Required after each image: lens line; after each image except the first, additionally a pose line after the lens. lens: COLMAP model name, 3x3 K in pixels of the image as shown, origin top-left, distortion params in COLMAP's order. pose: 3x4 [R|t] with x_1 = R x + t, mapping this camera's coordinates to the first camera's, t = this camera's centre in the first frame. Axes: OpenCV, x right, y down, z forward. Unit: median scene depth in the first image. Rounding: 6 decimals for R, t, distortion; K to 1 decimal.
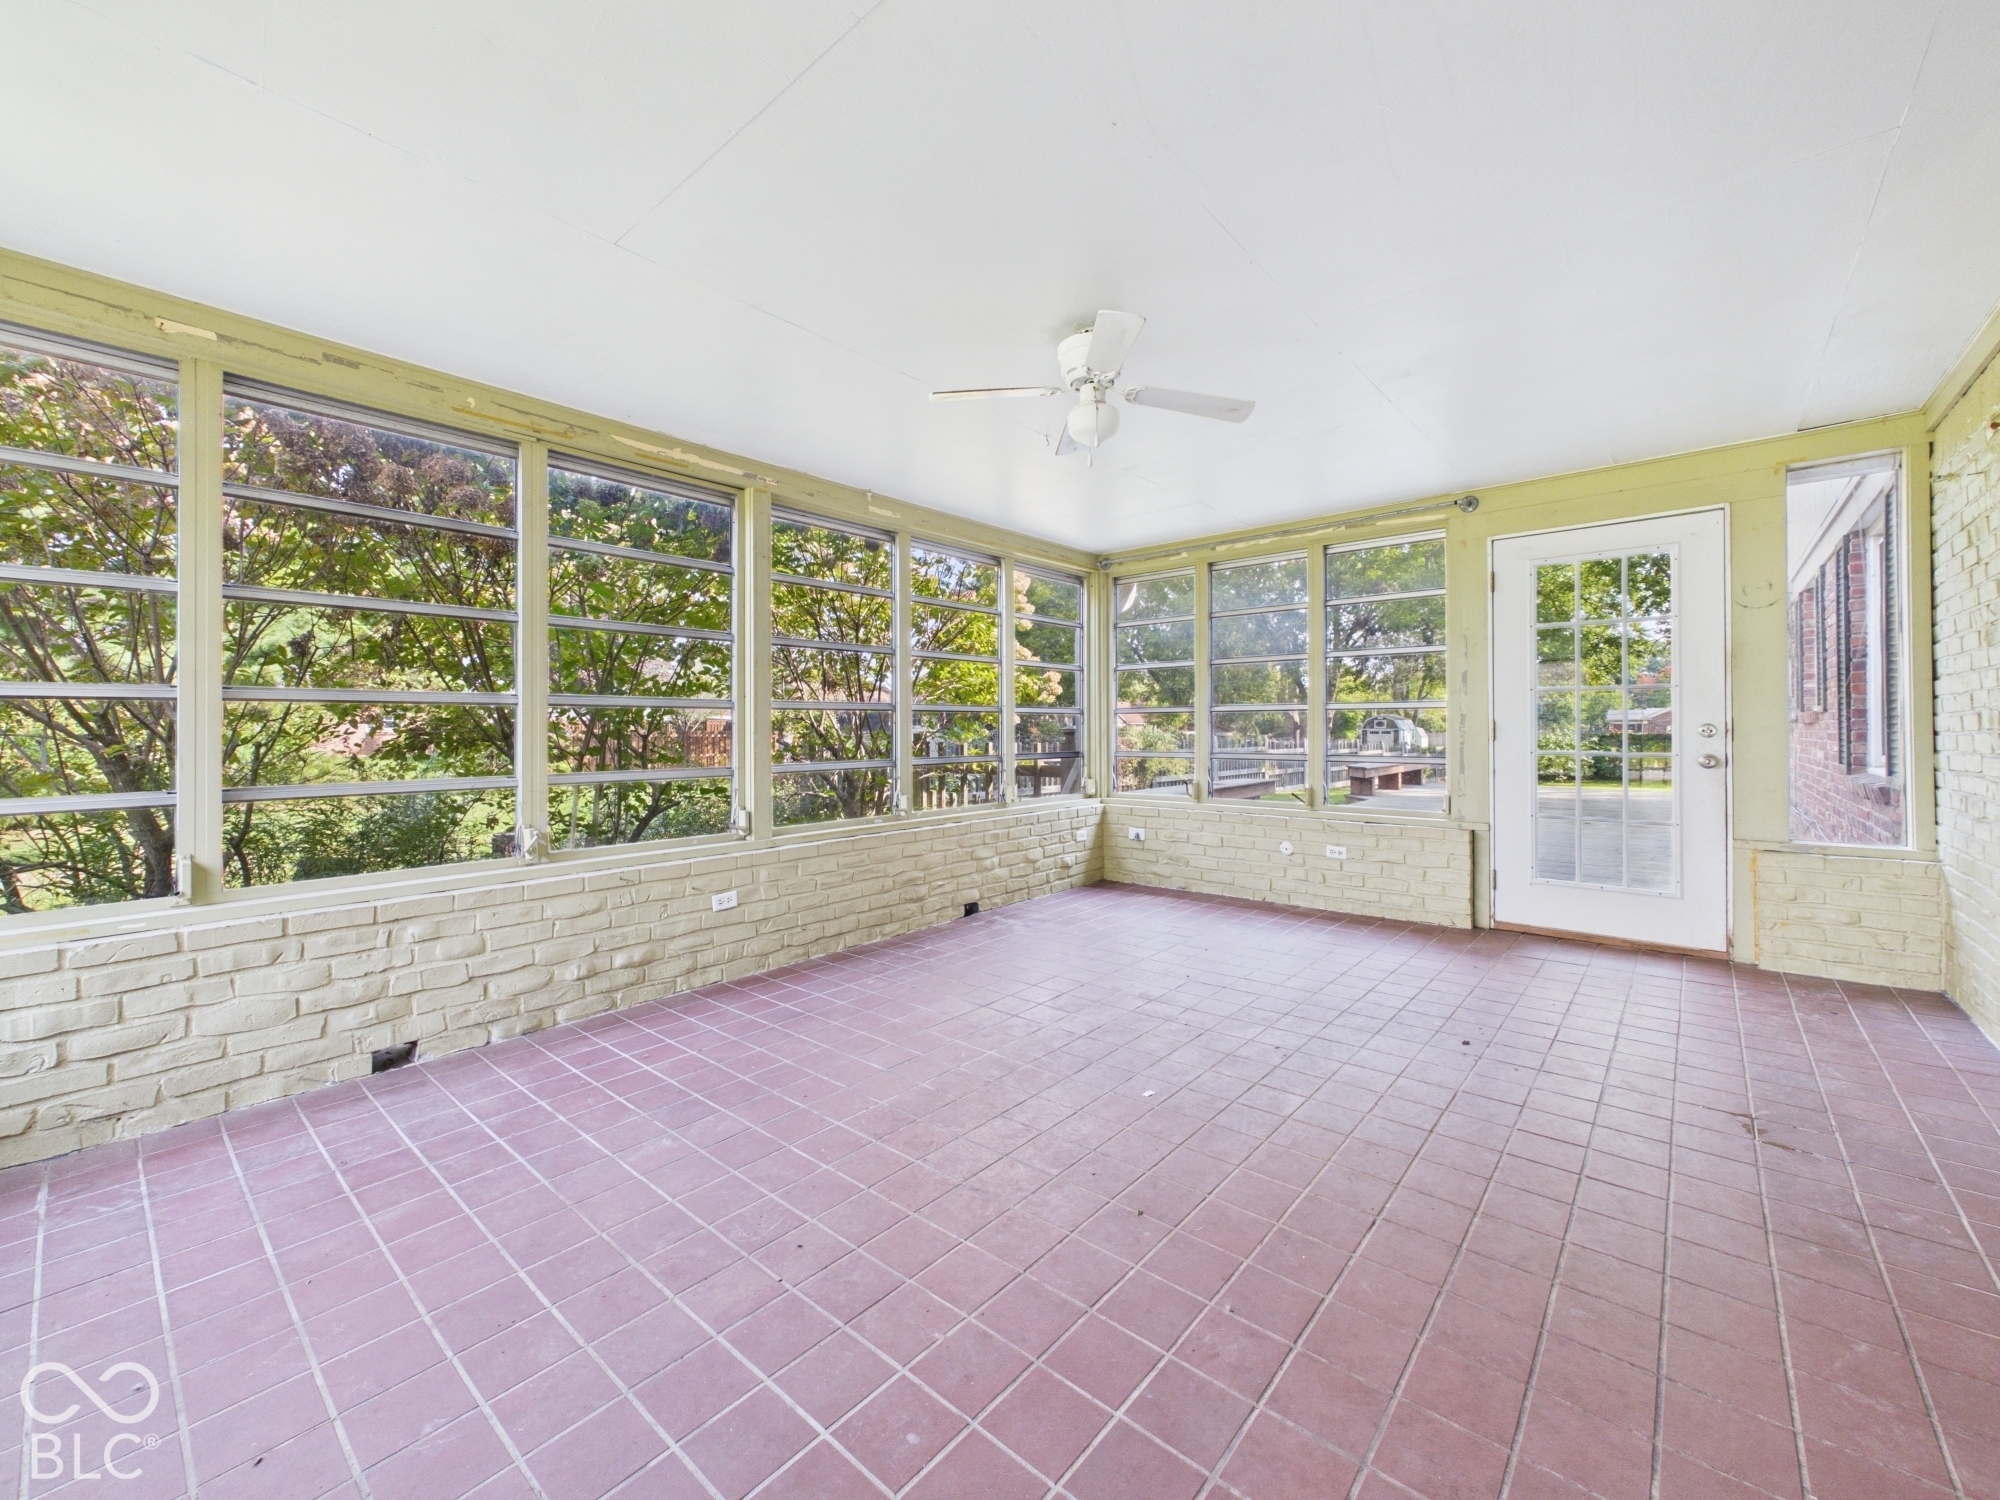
lens RADIAL K [[802.6, 0, 993.1], [0, 802.6, 734.4], [0, 0, 1]] dist [0.001245, -0.000268]
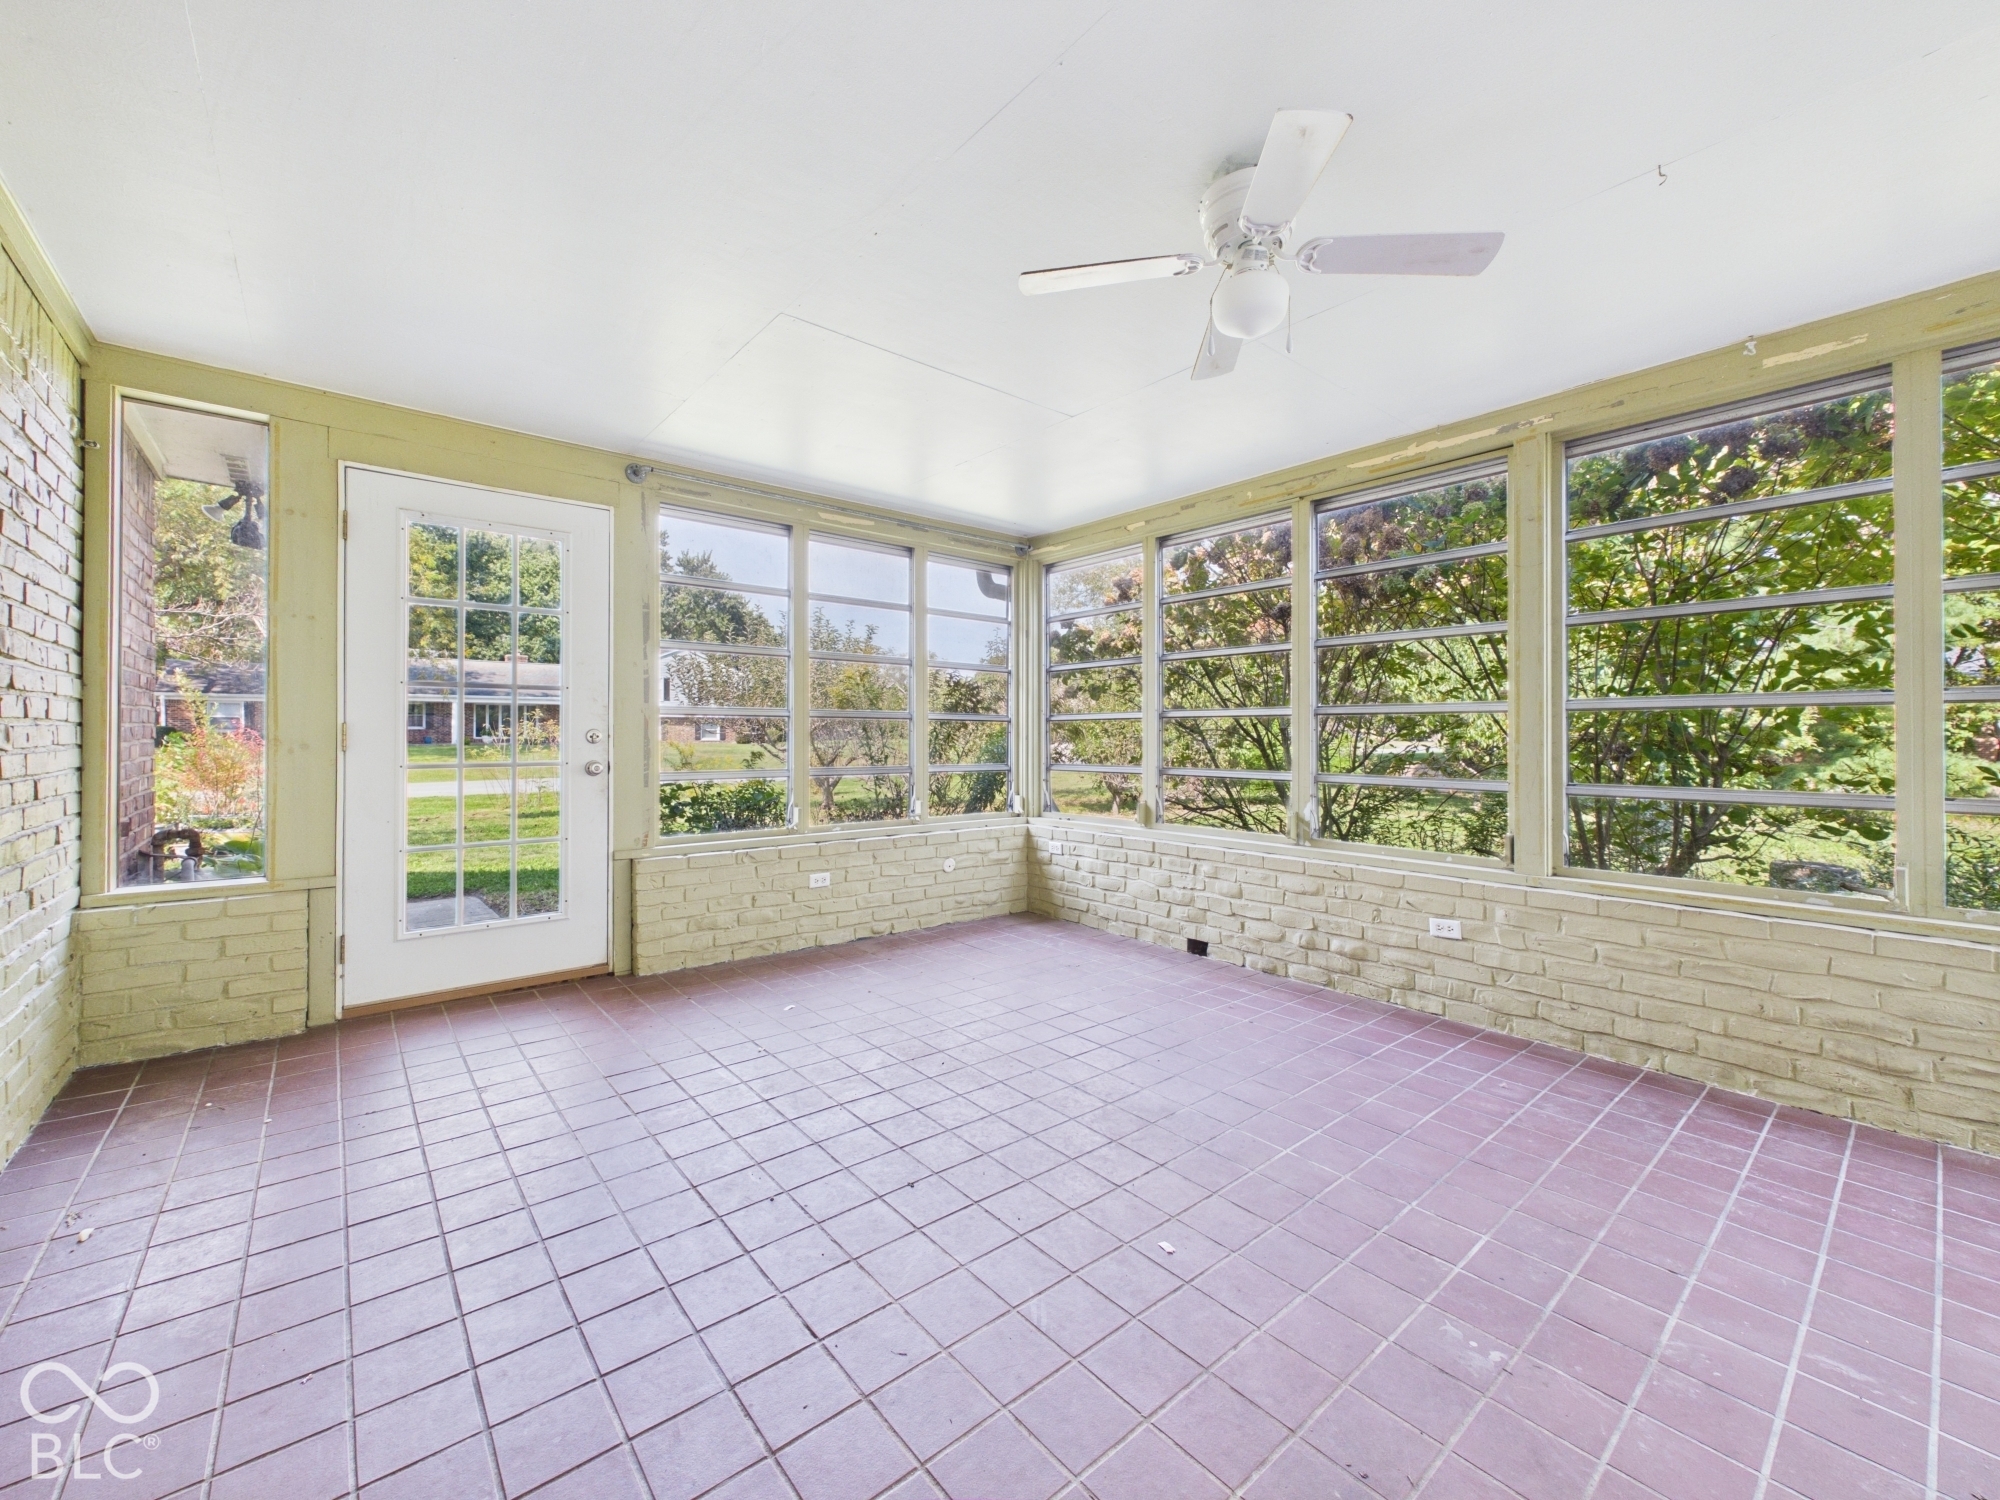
lens RADIAL K [[802.6, 0, 992.7], [0, 802.6, 733.7], [0, 0, 1]] dist [0.001245, -0.000268]
pose [[-0.158082, 0.012206, -0.987351, 0.706753], [-0.001629, 0.999919, 0.012622, -0.022307], [0.987425, 0.003604, -0.158049, 0.723383]]
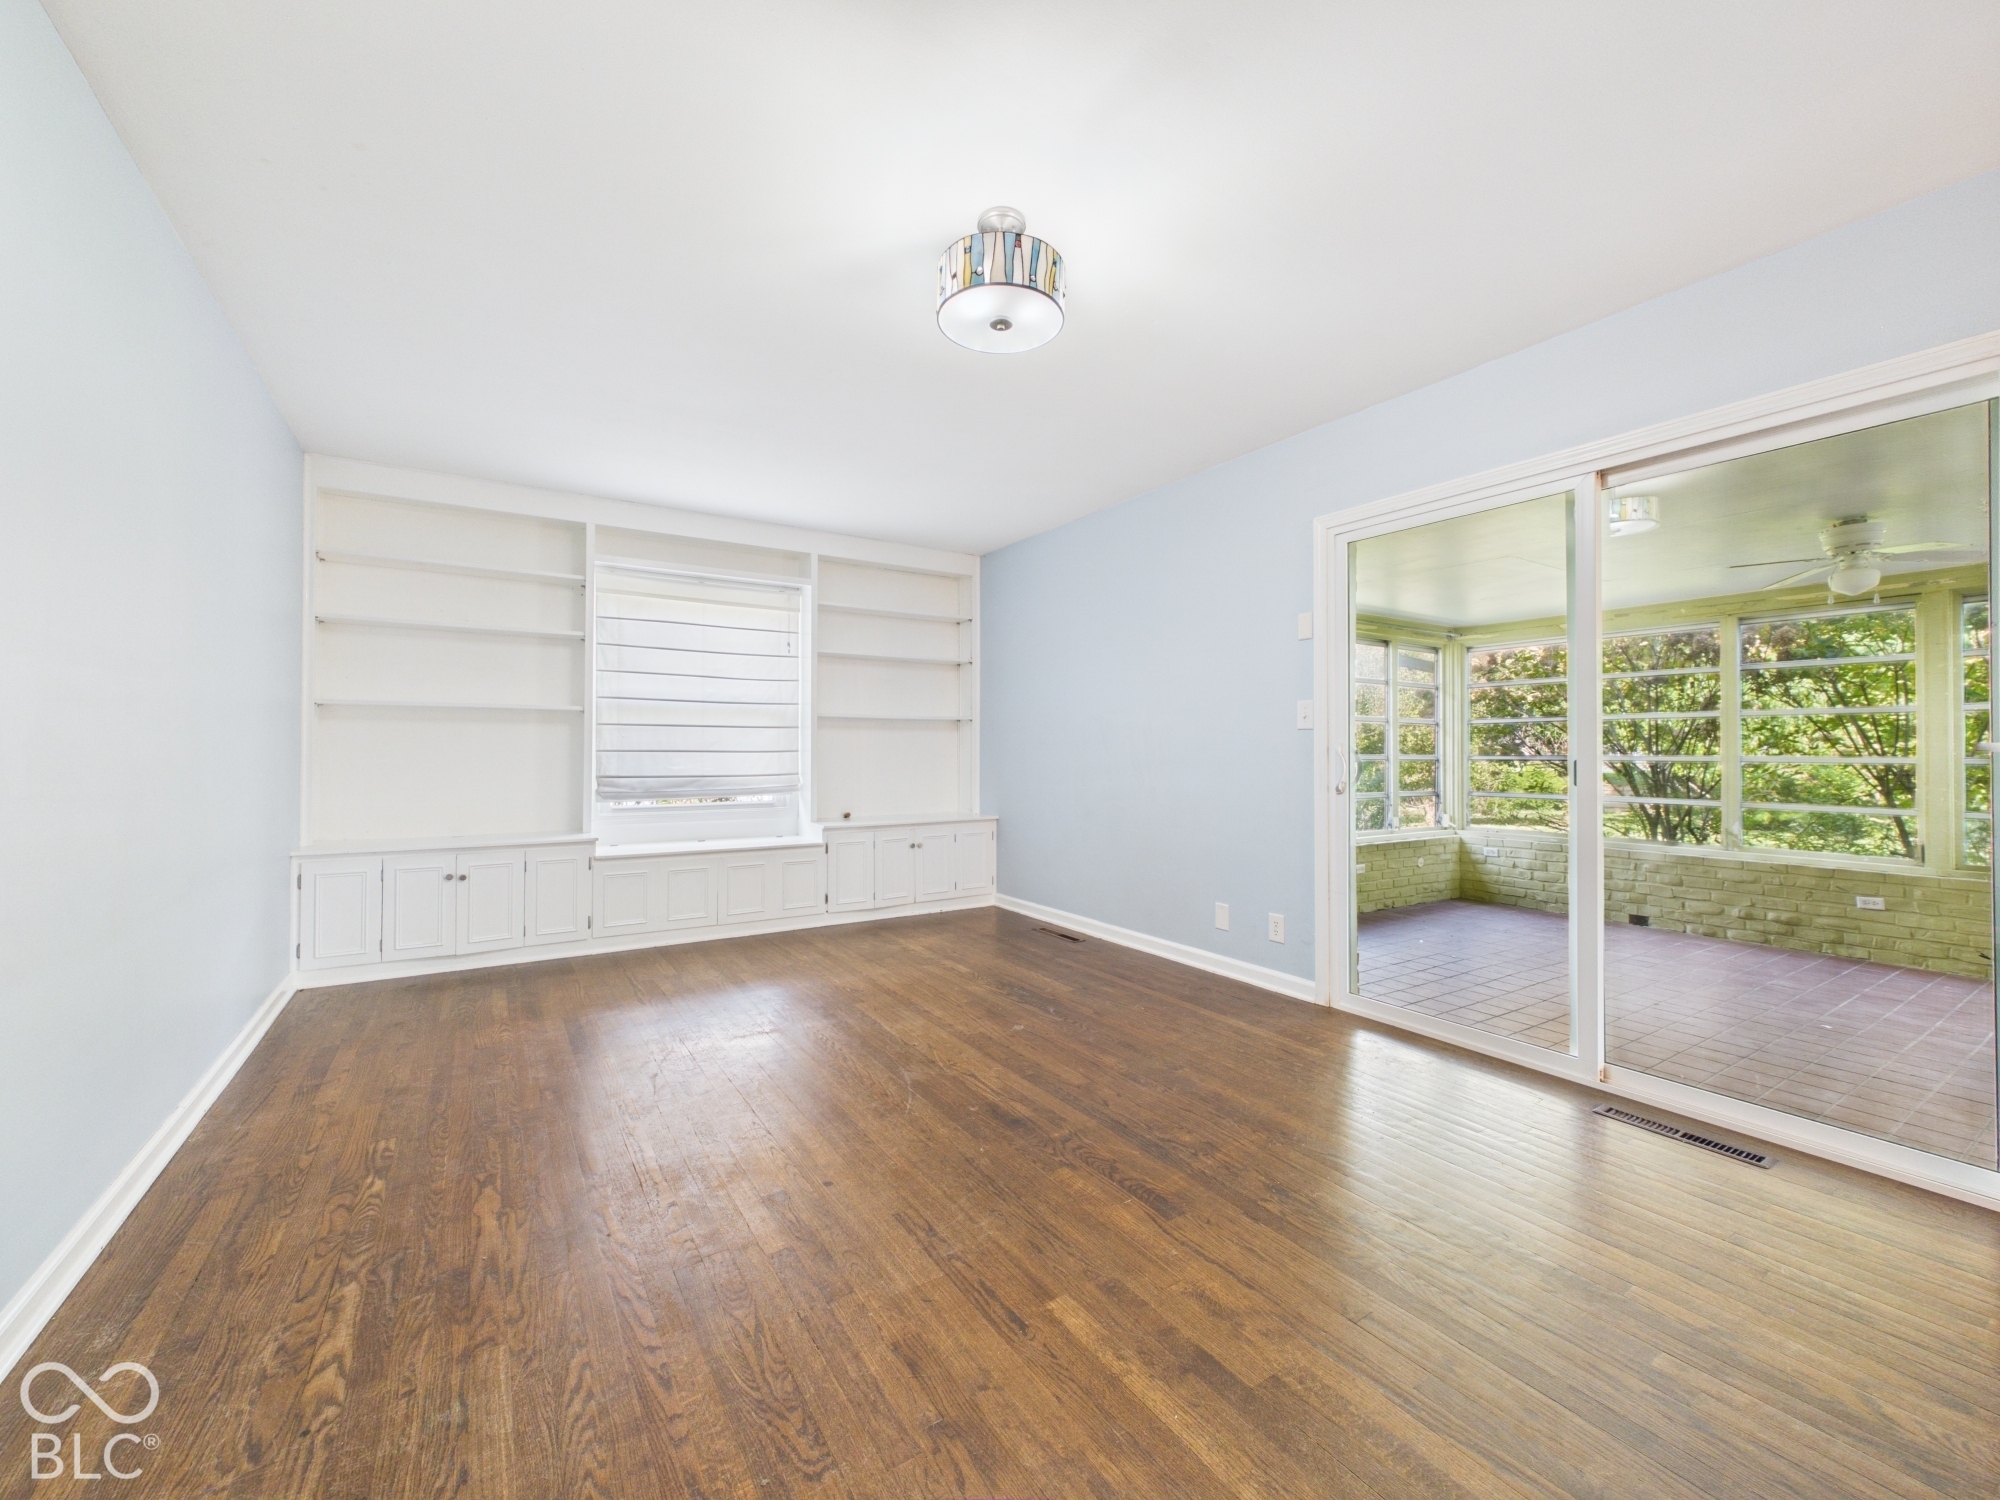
lens RADIAL K [[802.6, 0, 991.6], [0, 802.6, 745.0], [0, 0, 1]] dist [0.001245, -0.000268]
pose [[-0.287561, 0.006816, -0.957738, 1.627147], [-0.000396, 0.999974, 0.007236, -0.086879], [0.957762, 0.002460, -0.287551, -0.073281]]
